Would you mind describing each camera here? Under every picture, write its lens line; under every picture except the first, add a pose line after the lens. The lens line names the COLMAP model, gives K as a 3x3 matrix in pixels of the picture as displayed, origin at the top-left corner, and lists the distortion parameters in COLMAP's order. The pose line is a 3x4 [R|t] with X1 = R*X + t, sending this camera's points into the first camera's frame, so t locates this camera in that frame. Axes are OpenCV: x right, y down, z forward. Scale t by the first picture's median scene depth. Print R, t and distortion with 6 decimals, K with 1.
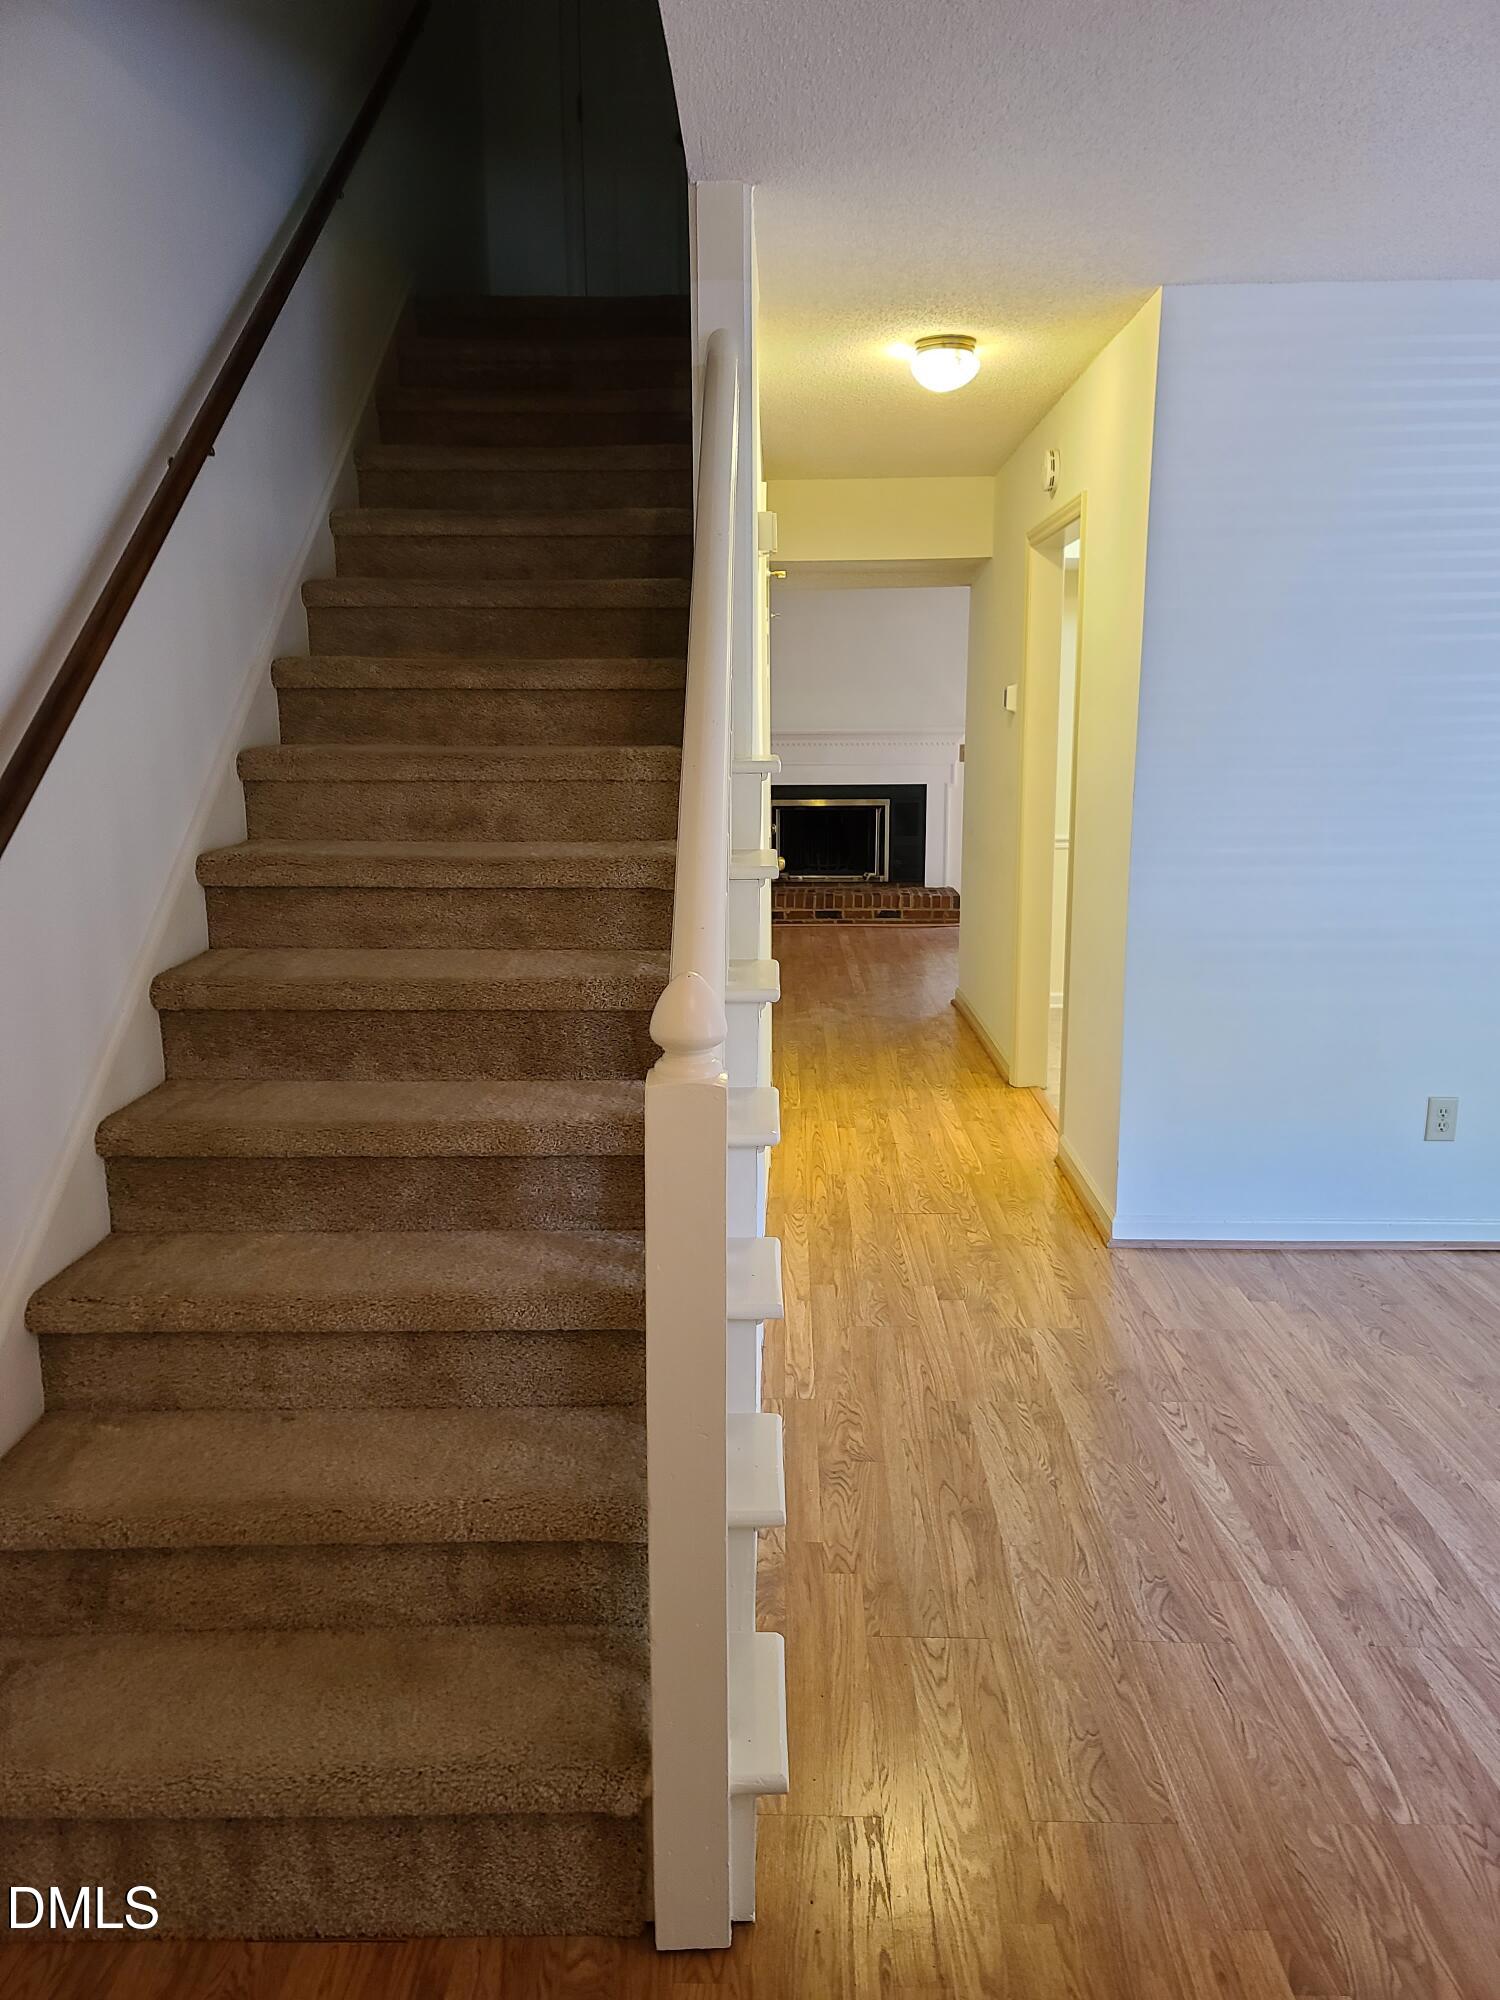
lens RADIAL K [[1469.2, 0, 756.6], [0, 1469.2, 999.3], [0, 0, 1]] dist [0.047447, -0.003486]
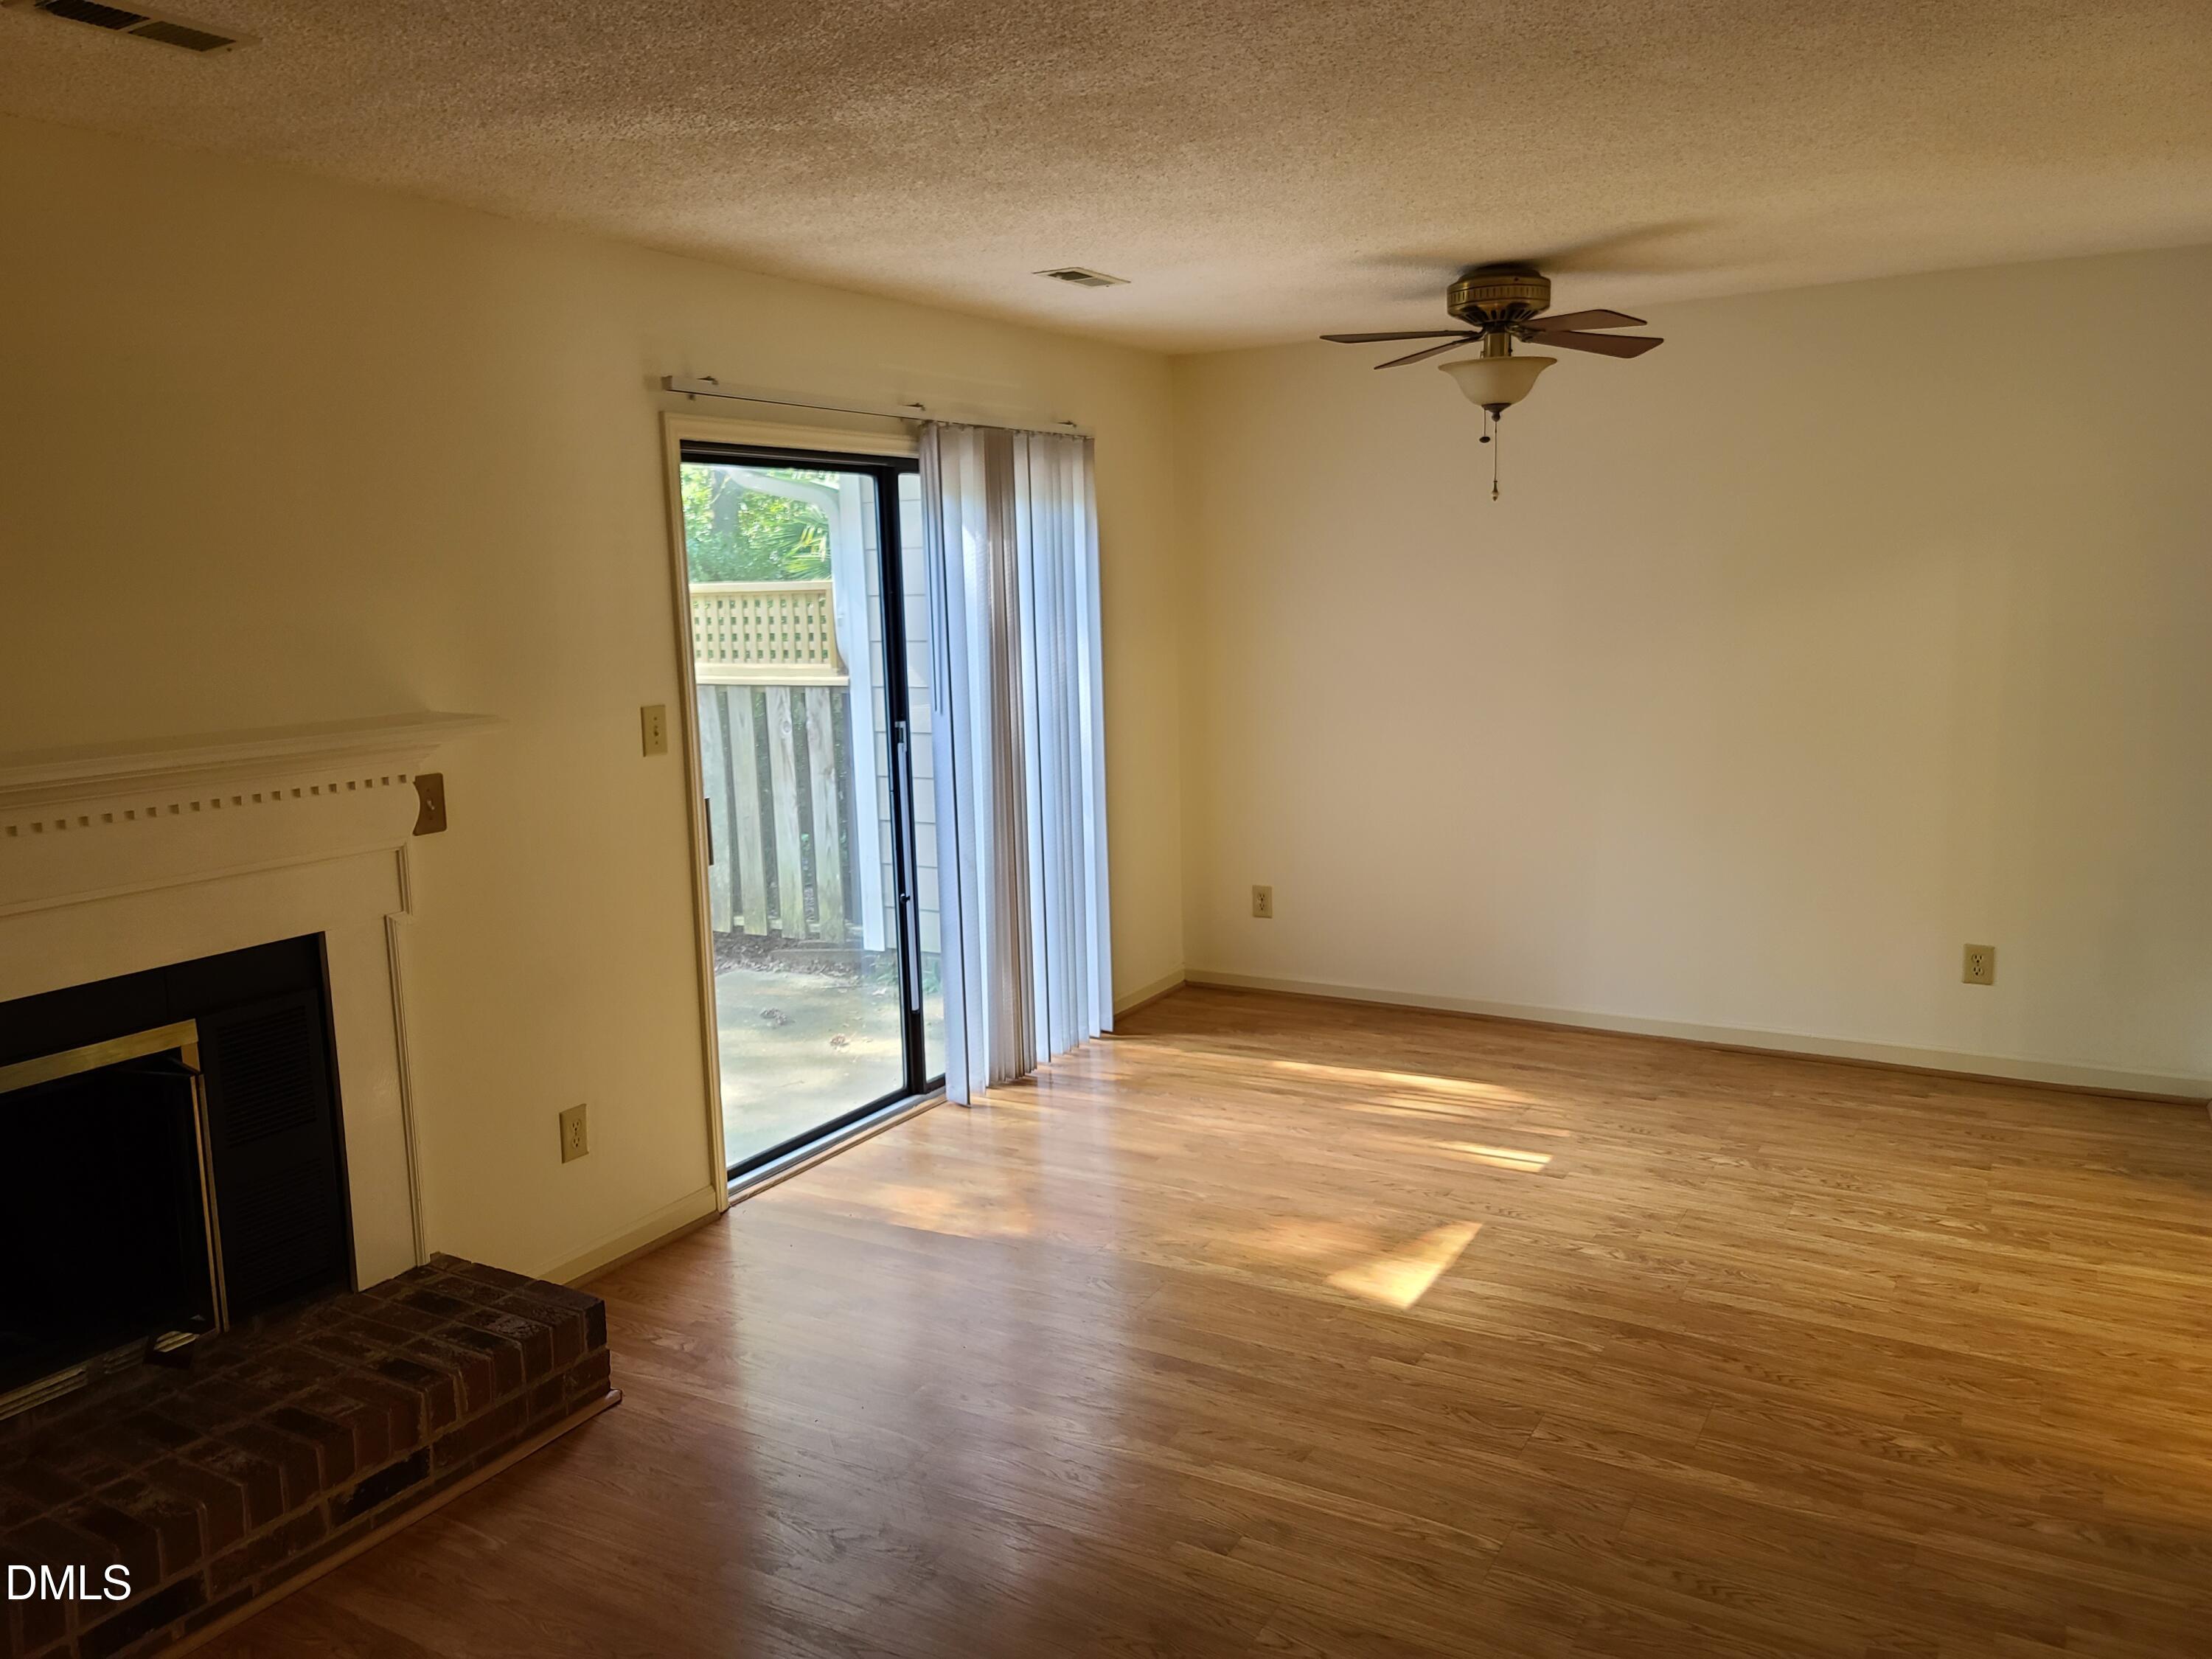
lens RADIAL K [[1631.4, 0, 1112.0], [0, 1631.4, 817.0], [0, 0, 1]] dist [0.083031, -0.076584]
pose [[0.495171, -0.139078, 0.857591, -0.074316], [0.190043, 0.980538, 0.049287, -0.158551], [-0.847756, 0.138574, 0.511965, 0.736901]]
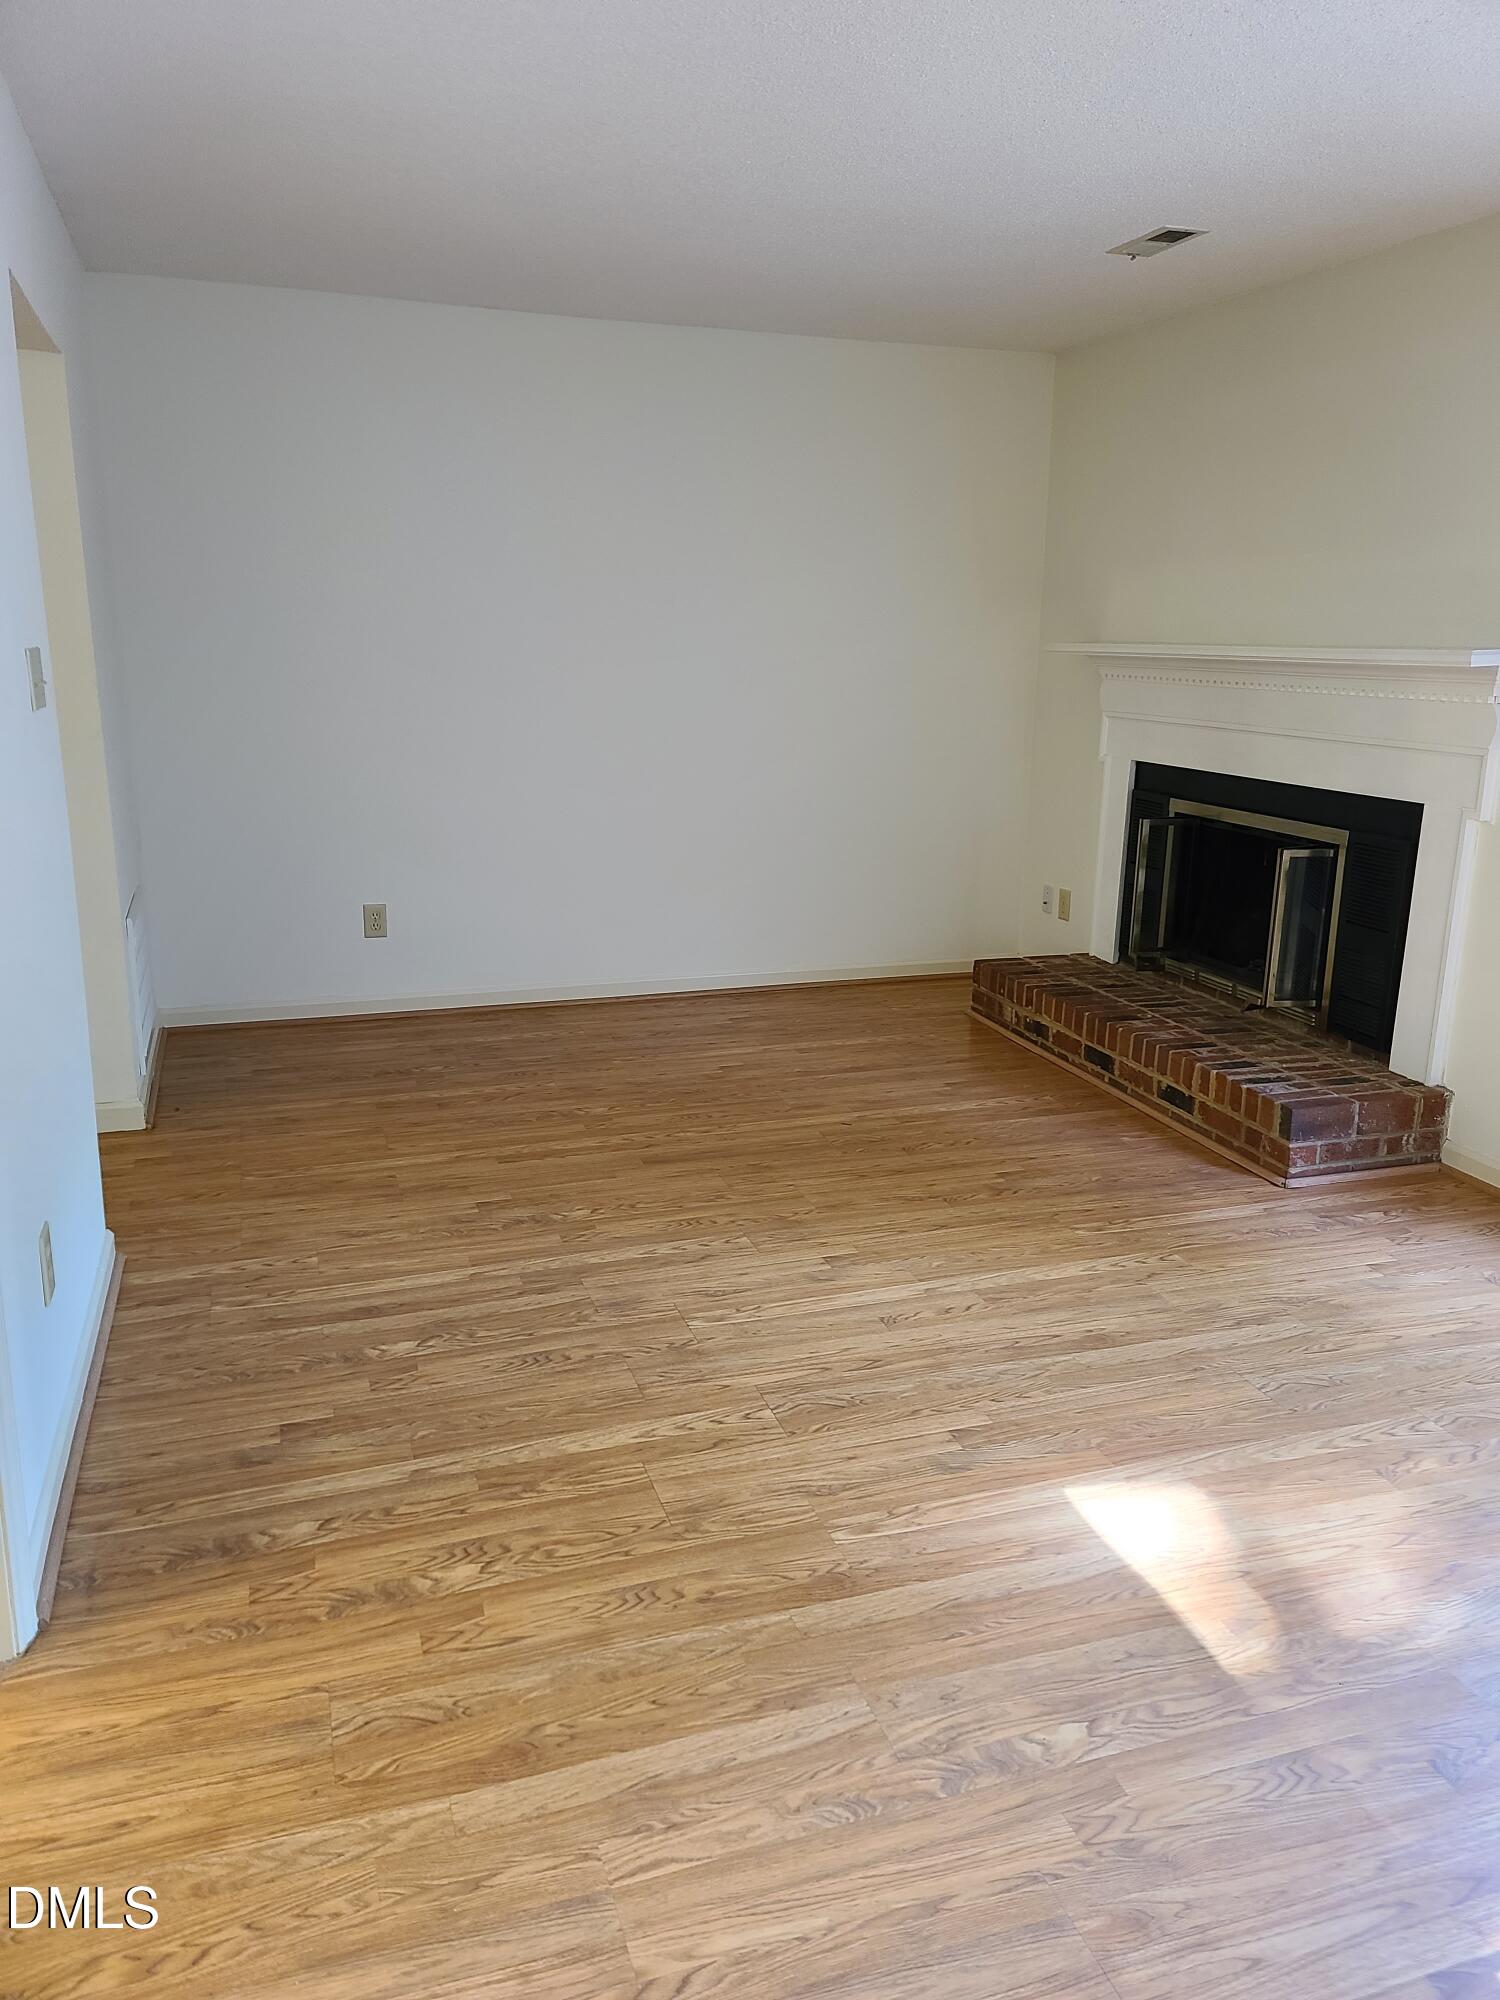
lens RADIAL K [[1469.2, 0, 756.6], [0, 1469.2, 999.3], [0, 0, 1]] dist [0.047447, -0.003486]
pose [[0.326088, 0.238737, -0.914697, 0.427728], [-0.192769, 0.964048, 0.182896, -0.138490], [0.925476, 0.116686, 0.360386, 0.734861]]
